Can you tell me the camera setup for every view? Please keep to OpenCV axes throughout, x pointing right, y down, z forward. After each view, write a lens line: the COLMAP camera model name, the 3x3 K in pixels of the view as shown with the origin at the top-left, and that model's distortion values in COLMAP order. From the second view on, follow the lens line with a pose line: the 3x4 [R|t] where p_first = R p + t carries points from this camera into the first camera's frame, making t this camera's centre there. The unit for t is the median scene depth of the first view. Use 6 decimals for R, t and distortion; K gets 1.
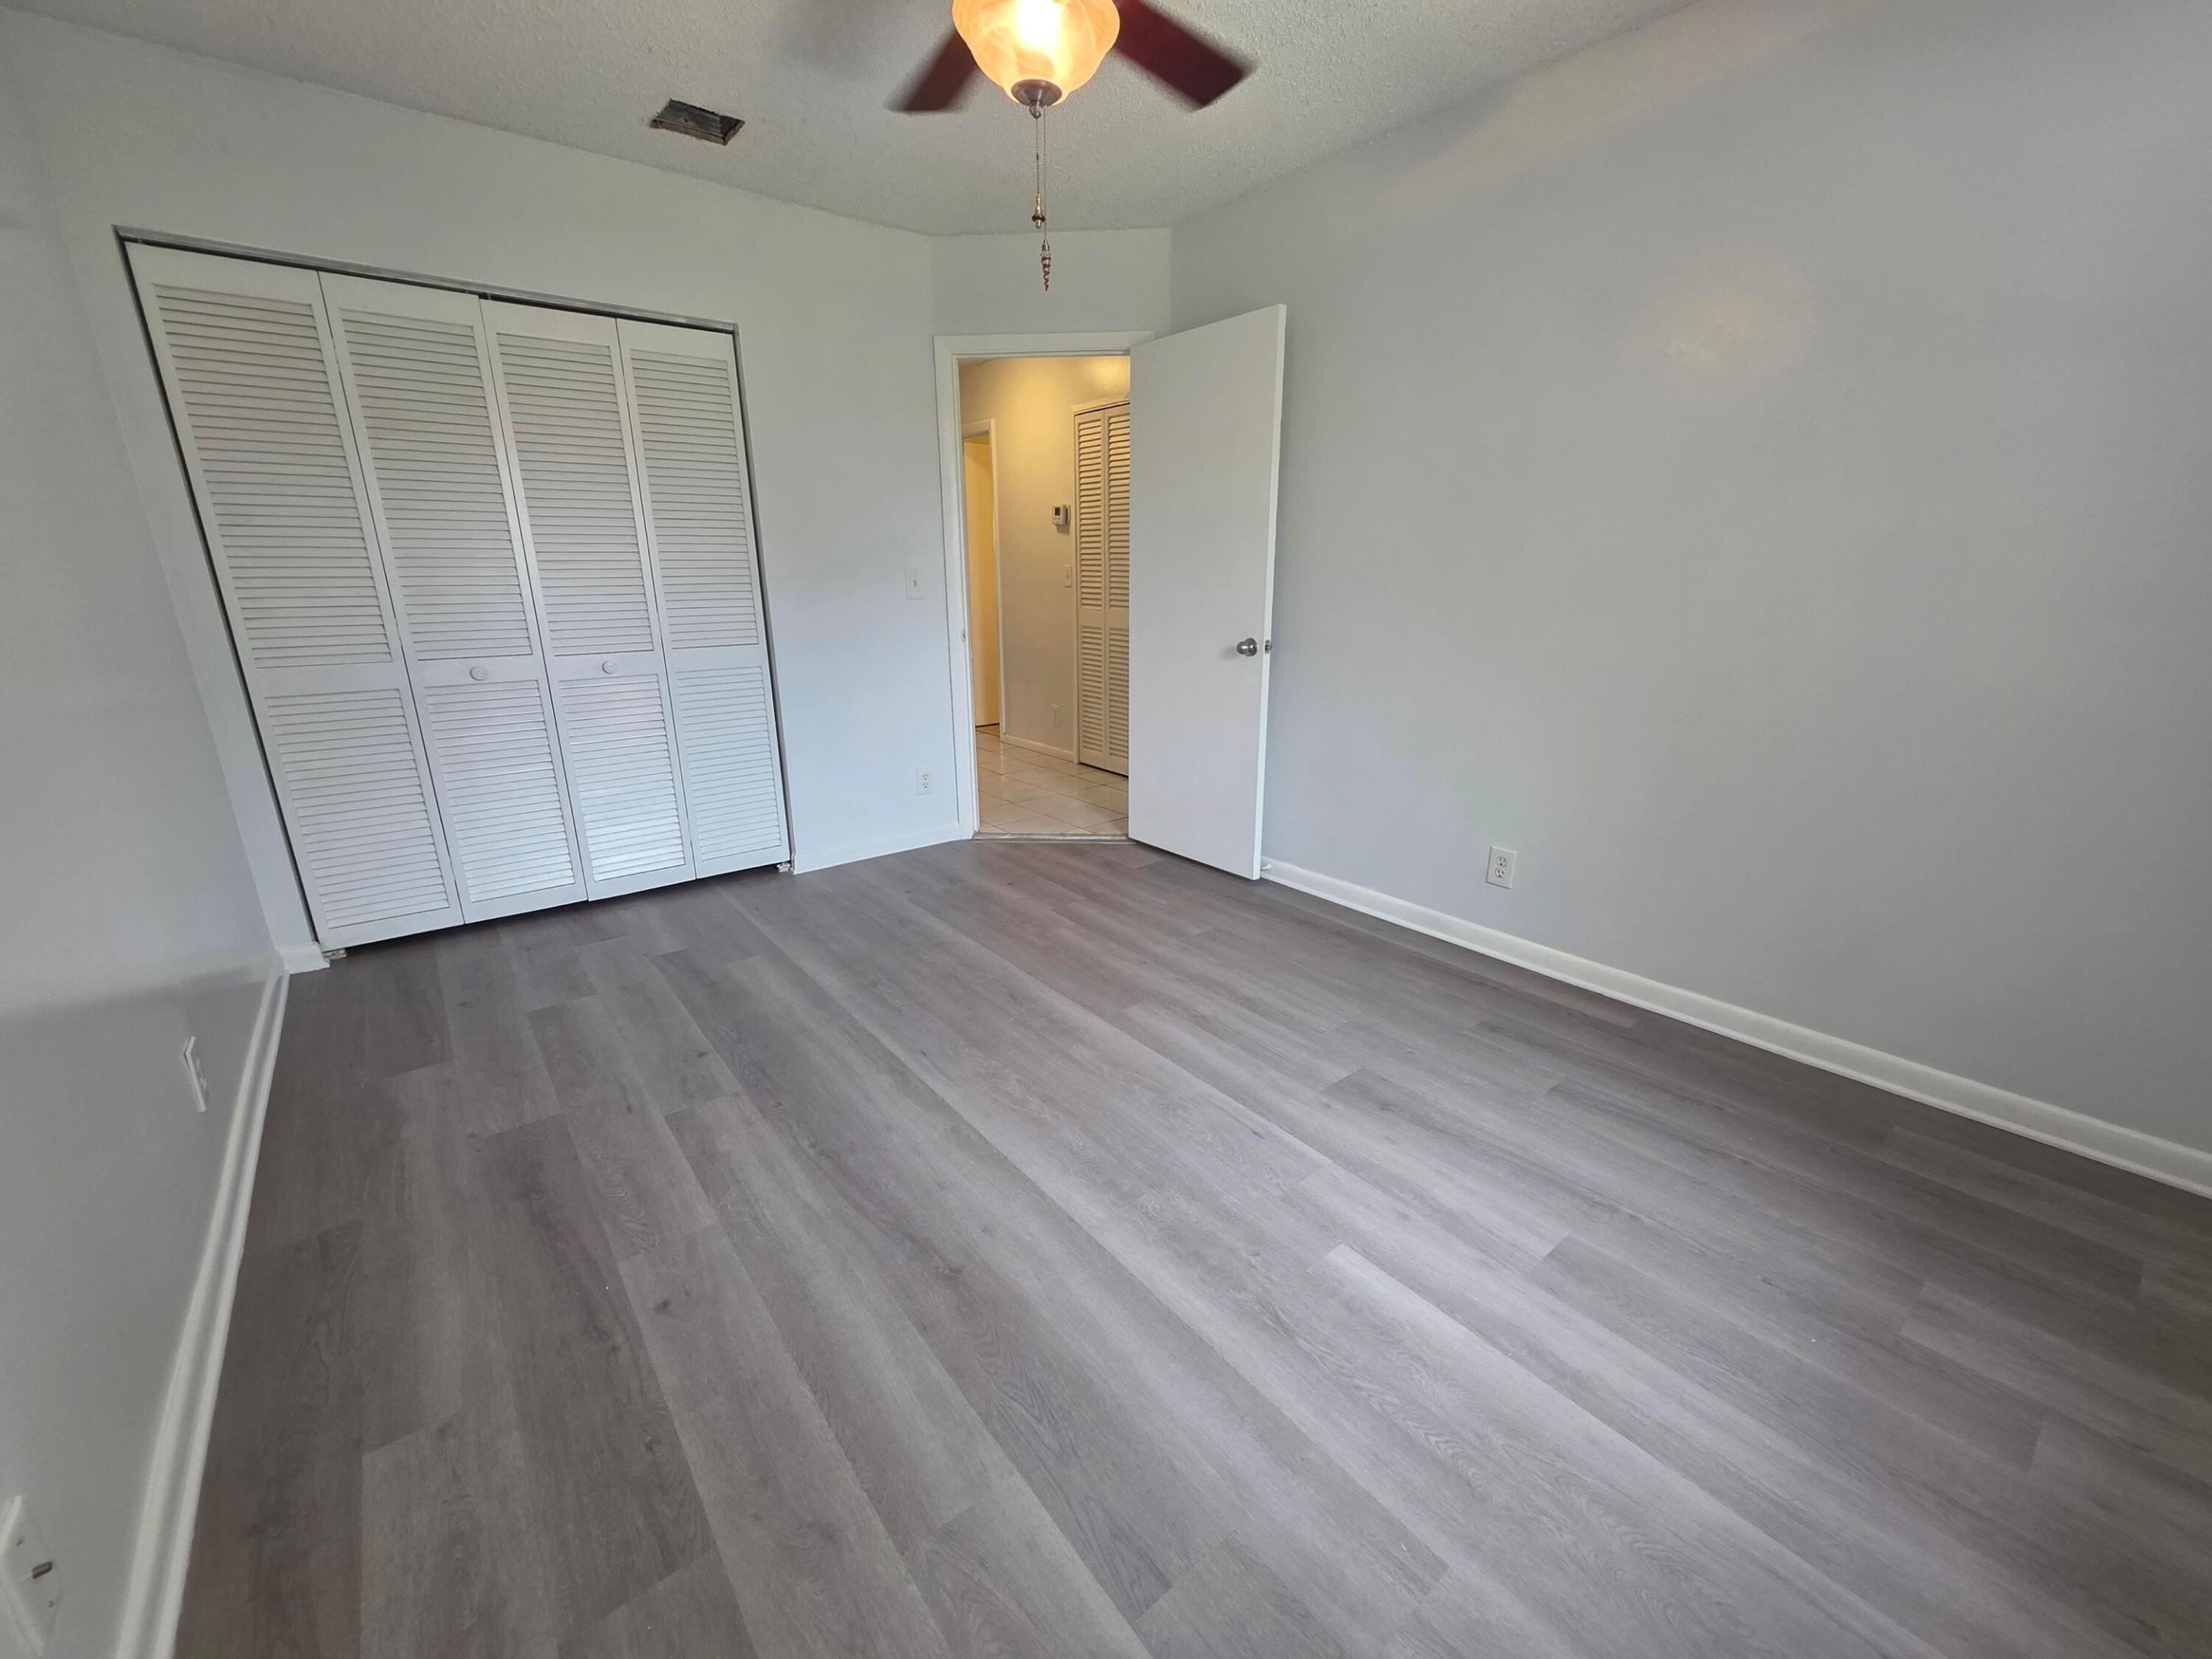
lens RADIAL K [[886.1, 0, 1107.4], [0, 886.1, 830.8], [0, 0, 1]] dist [0.001349, 0.000073]
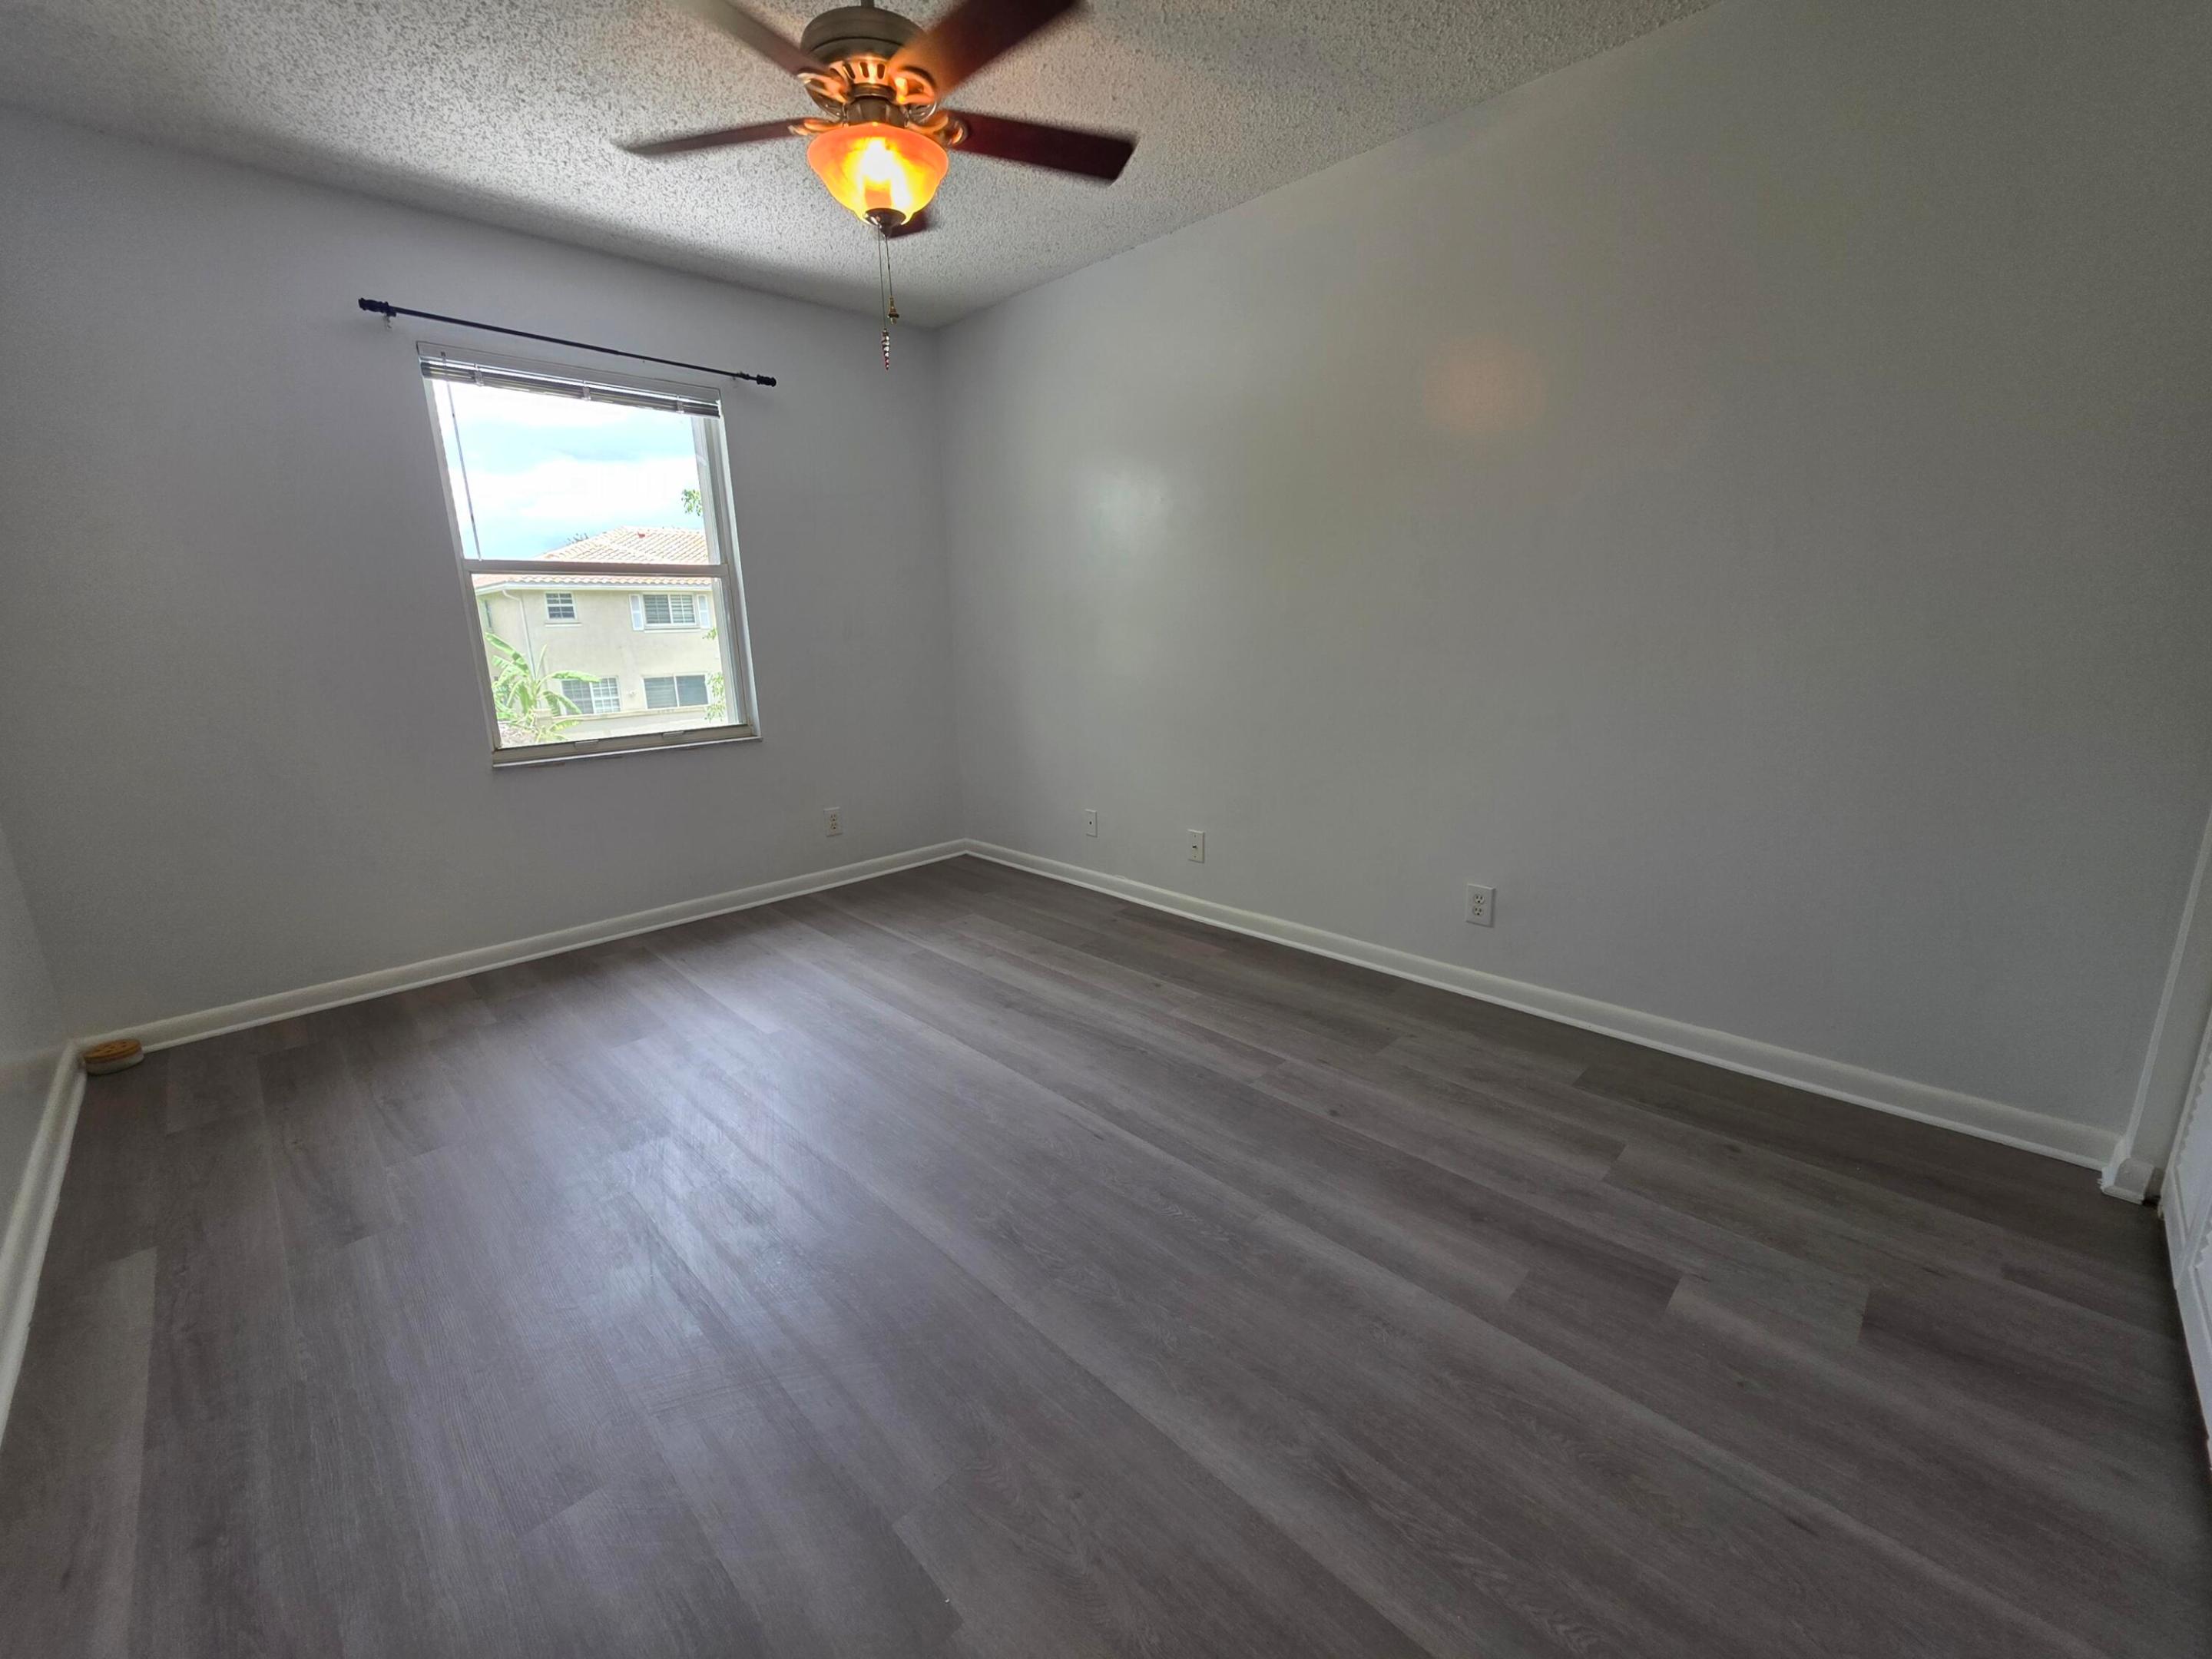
lens RADIAL K [[886.1, 0, 1107.4], [0, 886.1, 830.8], [0, 0, 1]] dist [0.001349, 0.000073]
pose [[-0.993649, 0.049930, -0.100835, -0.156837], [-0.007031, 0.866851, 0.498518, -0.513183], [0.112300, 0.496061, -0.860995, 1.791834]]
